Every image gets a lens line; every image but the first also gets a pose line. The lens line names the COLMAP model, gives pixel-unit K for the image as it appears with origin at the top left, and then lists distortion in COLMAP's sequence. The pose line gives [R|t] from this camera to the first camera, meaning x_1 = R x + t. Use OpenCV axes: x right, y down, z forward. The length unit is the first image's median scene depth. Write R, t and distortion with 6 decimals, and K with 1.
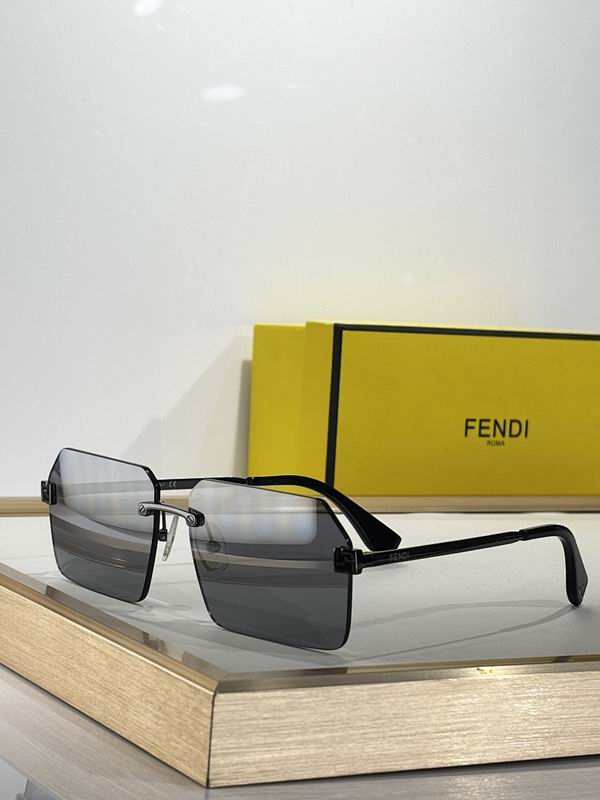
lens RADIAL K [[1888.6, 0, 300.0], [0, 1888.6, 400.0], [0, 0, 1]] dist [0.194533, -0.423013]
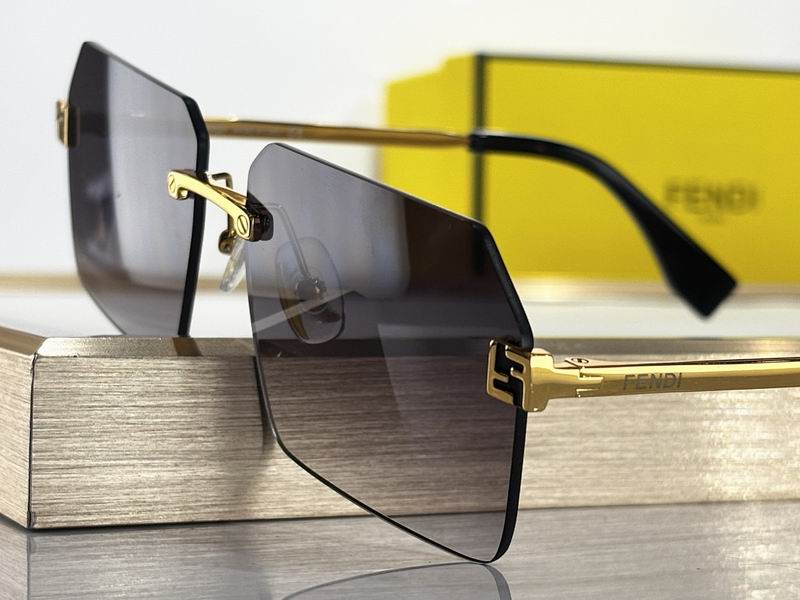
lens RADIAL K [[1944.9, 0, 400.0], [0, 1944.9, 300.0], [0, 0, 1]] dist [0.130043, 0.487774]
pose [[0.993969, -0.040711, -0.101828, 0.112175], [0.036440, 0.998390, -0.043462, 0.159123], [0.103433, 0.039489, 0.993852, 0.429075]]
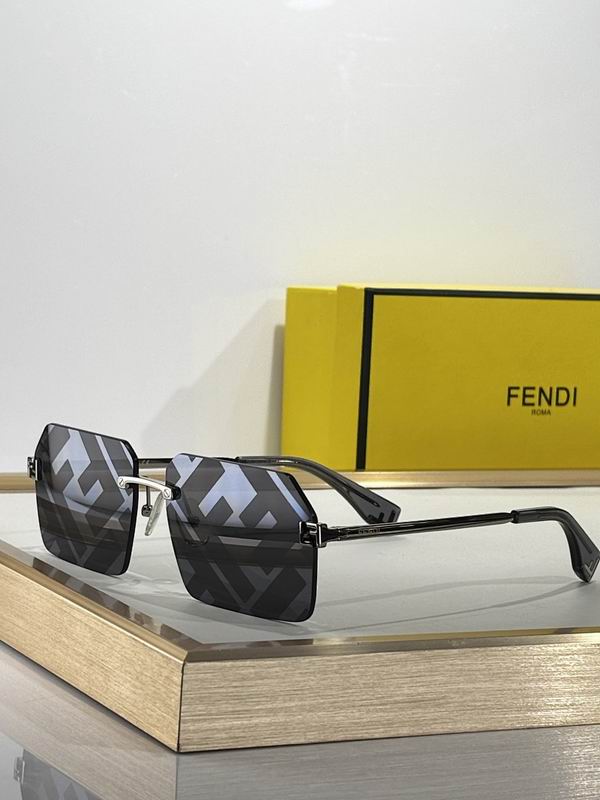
lens RADIAL K [[2207.2, 0, 307.7], [0, 2207.2, 398.1], [0, 0, 1]] dist [0.166591, 1.318012]
pose [[0.998709, -0.005325, -0.050509, 0.081168], [0.006367, 0.999769, 0.020505, -0.014377], [0.050389, -0.020801, 0.998513, -0.198612]]
